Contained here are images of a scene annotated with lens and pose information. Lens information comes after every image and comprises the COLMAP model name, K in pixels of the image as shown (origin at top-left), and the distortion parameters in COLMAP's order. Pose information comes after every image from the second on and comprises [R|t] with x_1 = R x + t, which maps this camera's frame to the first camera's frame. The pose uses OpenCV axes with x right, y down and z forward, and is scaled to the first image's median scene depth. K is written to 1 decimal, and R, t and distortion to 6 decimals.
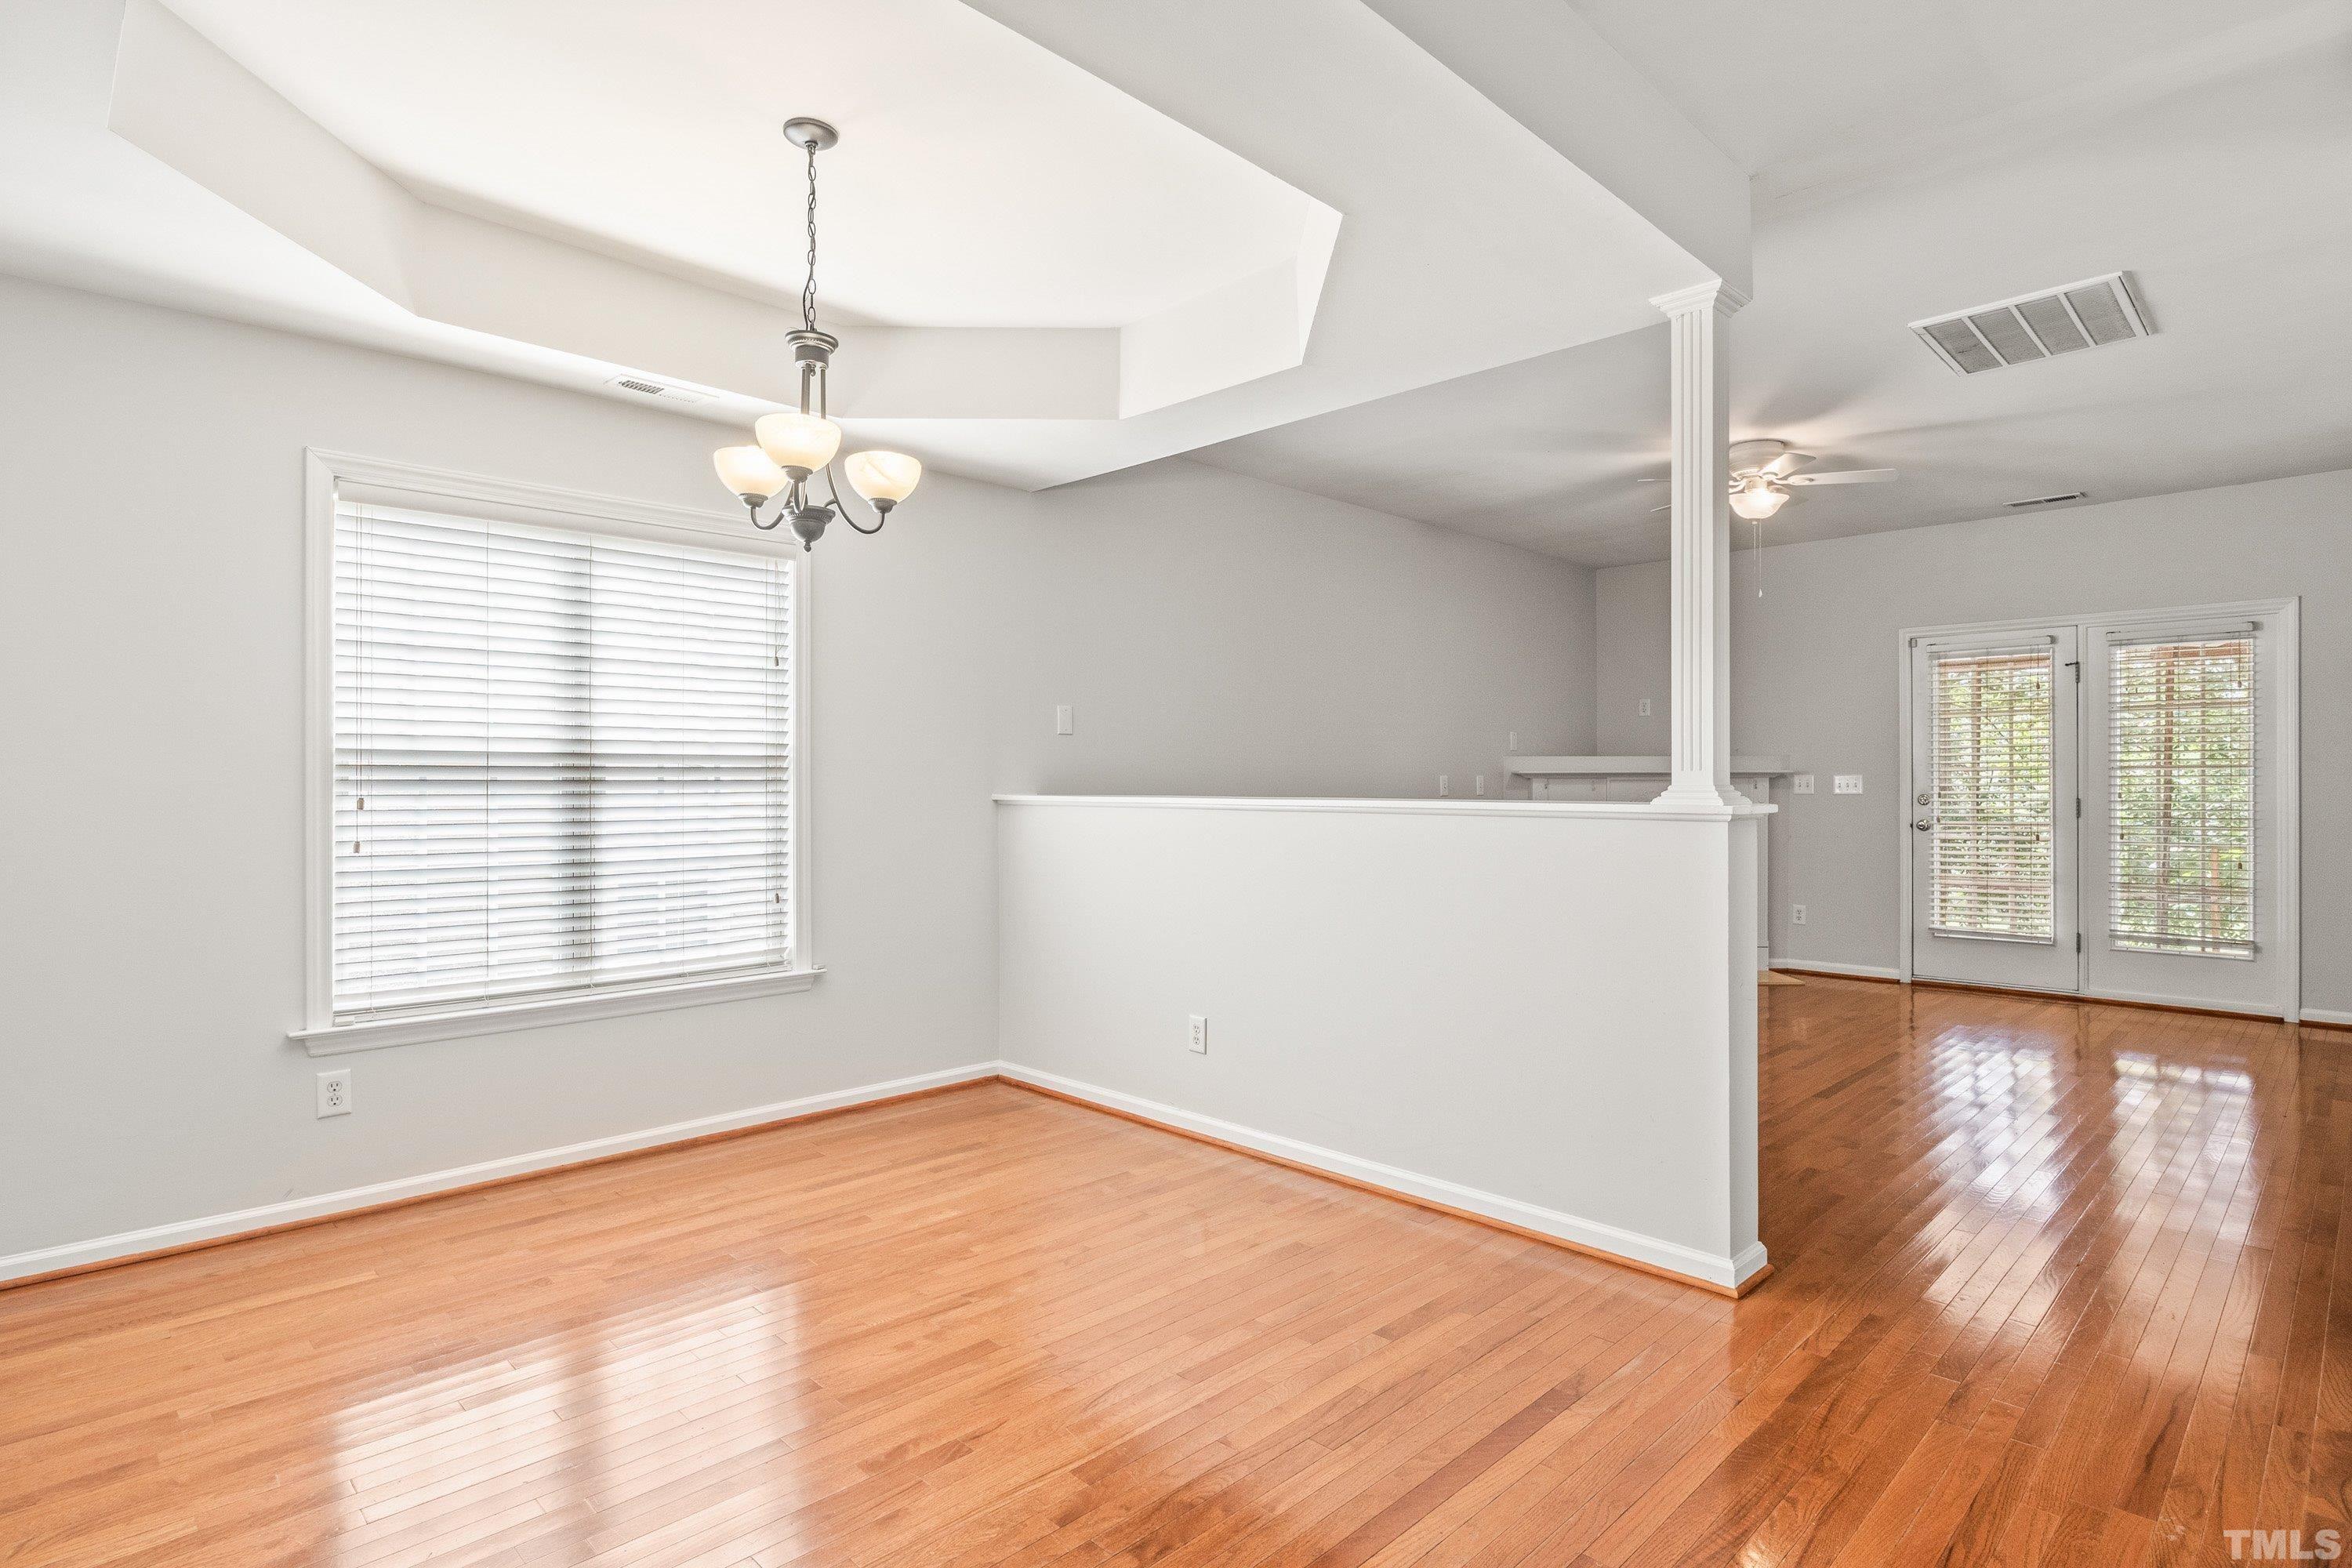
lens RADIAL K [[1200.0, 0, 1179.1], [0, 1200.0, 778.7], [0, 0, 1]] dist [-0.007260, -0.000859]
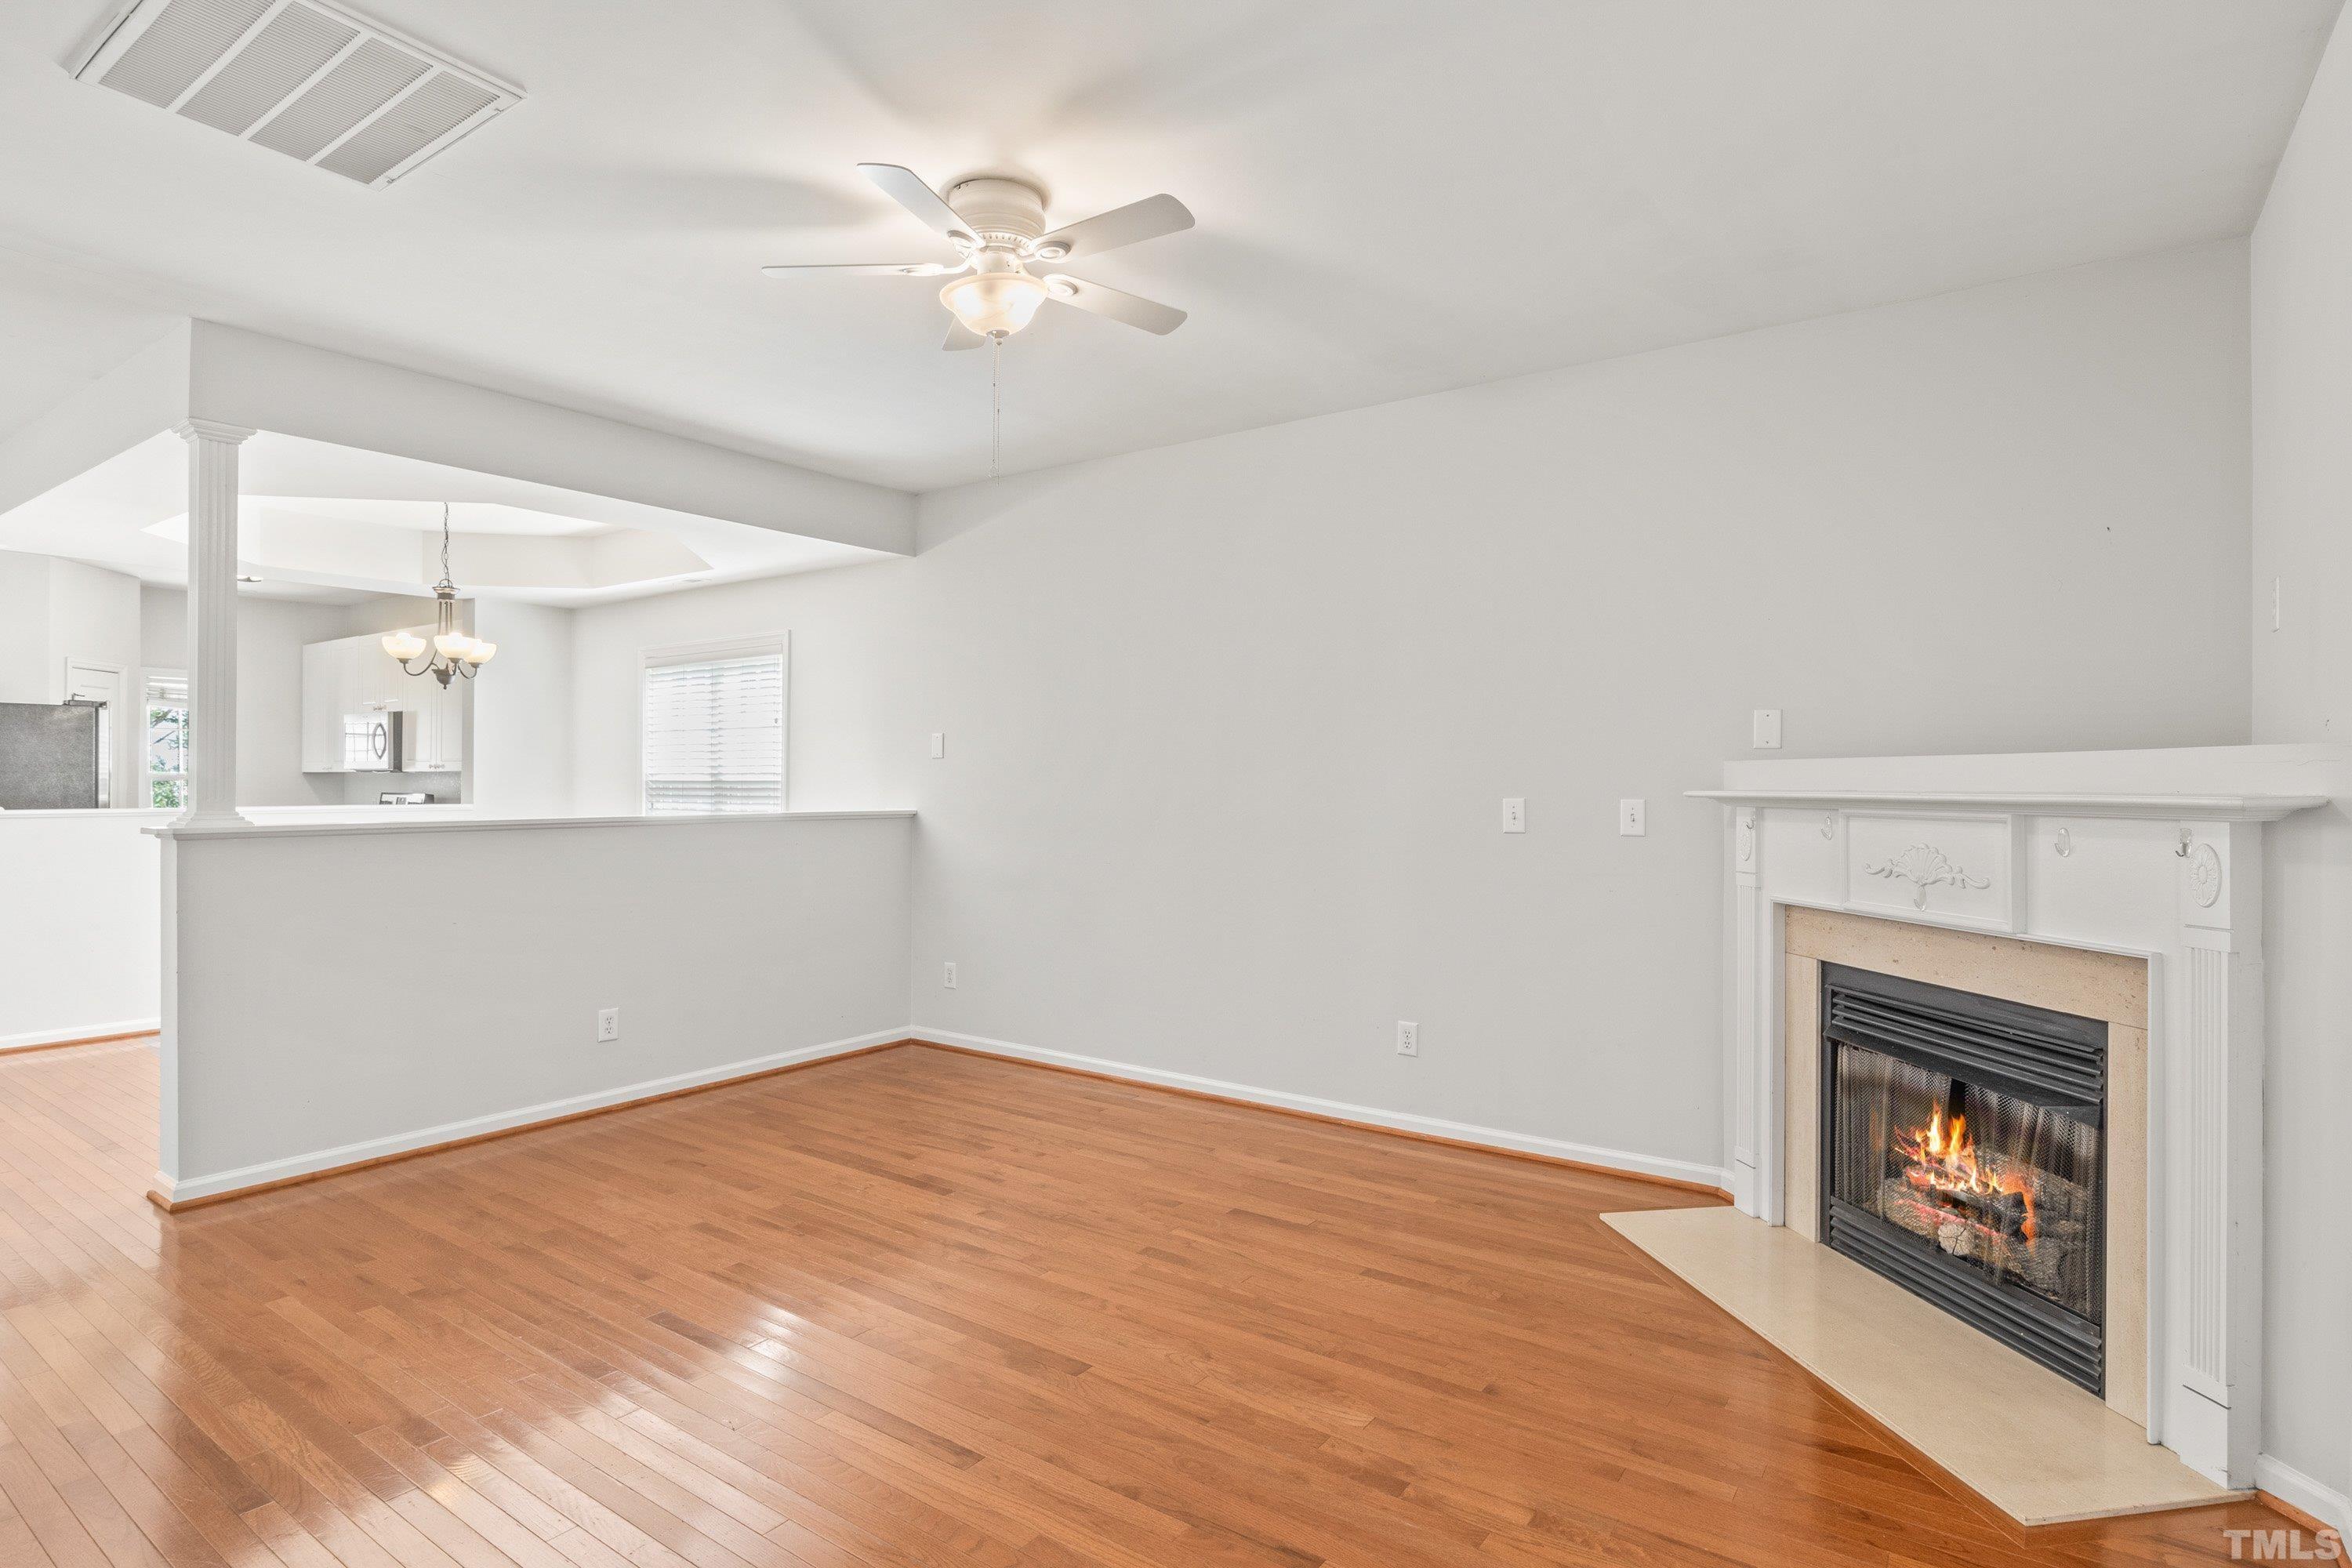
lens RADIAL K [[1203.7, 0, 1190.7], [0, 1203.7, 780.7], [0, 0, 1]] dist [-0.006538, -0.000570]
pose [[0.173908, -0.000678, -0.984762, 1.433419], [0.000167, 1.000000, -0.000659, -0.020144], [0.984762, -0.000050, 0.173908, 1.381658]]
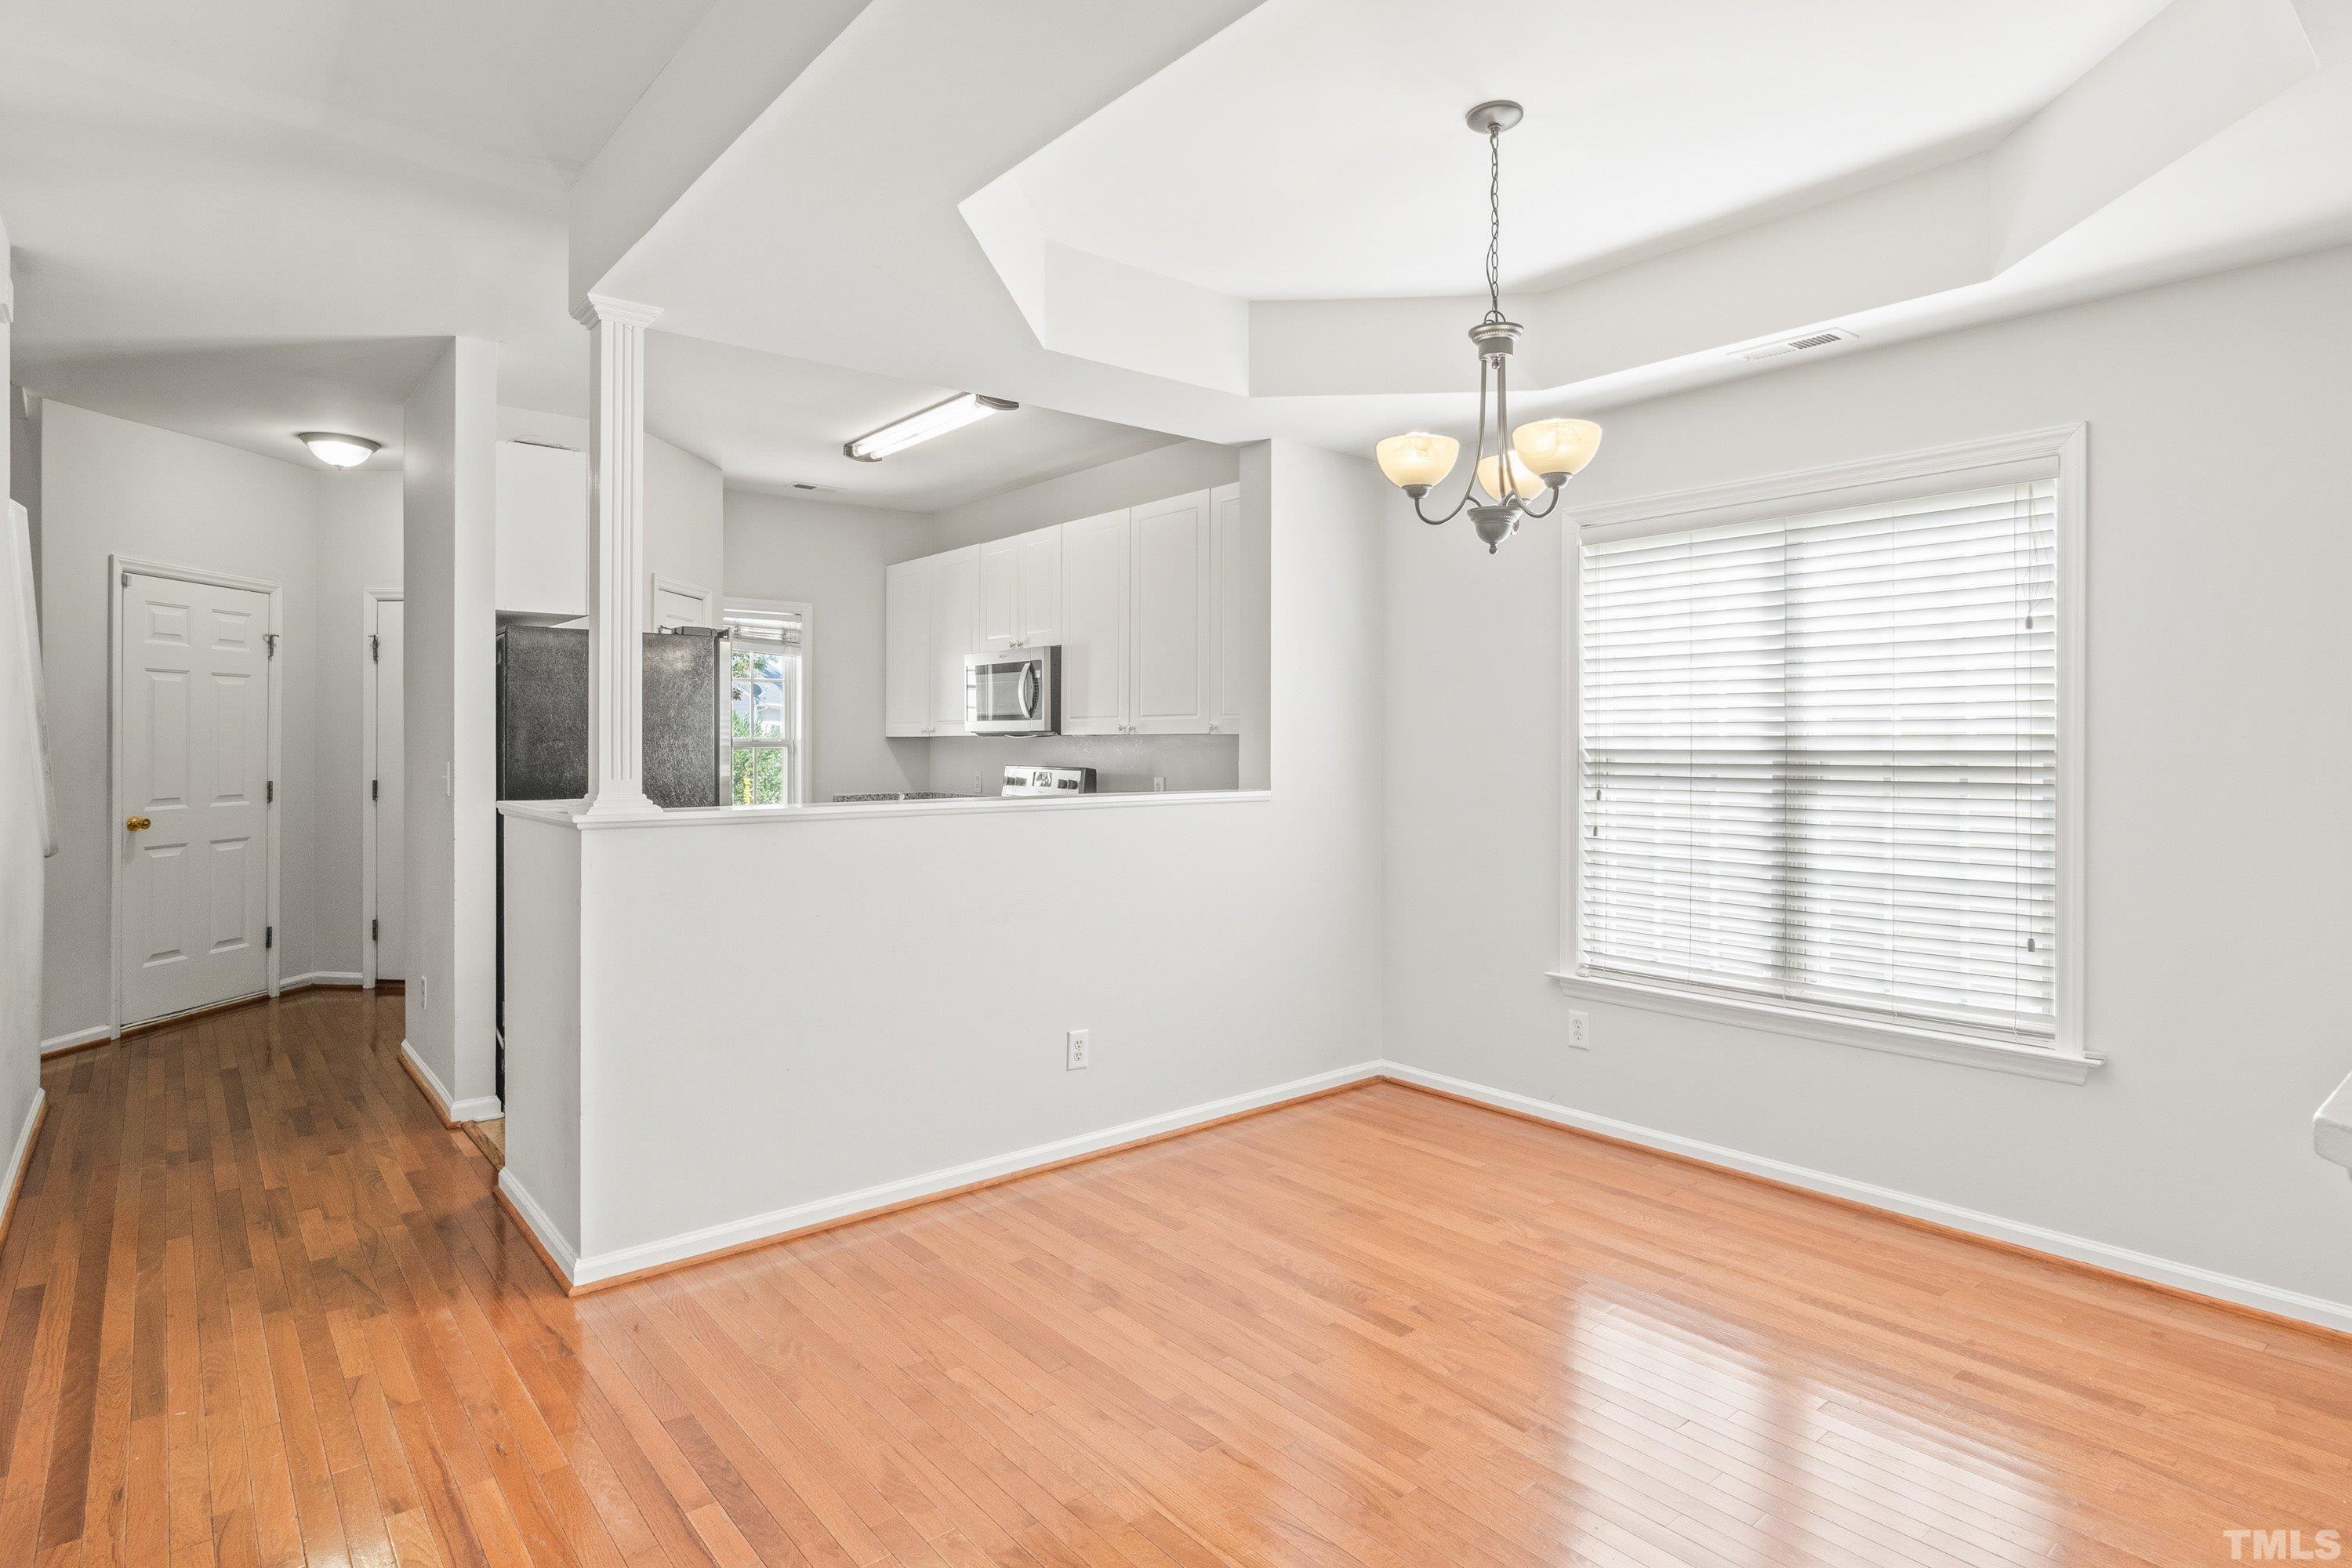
lens RADIAL K [[1210.0, 0, 1186.1], [0, 1210.0, 748.8], [0, 0, 1]] dist [-0.006188, -0.001090]
pose [[-0.076484, 0.005169, -0.997057, 0.480392], [0.002887, 0.999984, 0.004963, -0.028267], [0.997067, -0.002499, -0.076498, 0.592885]]
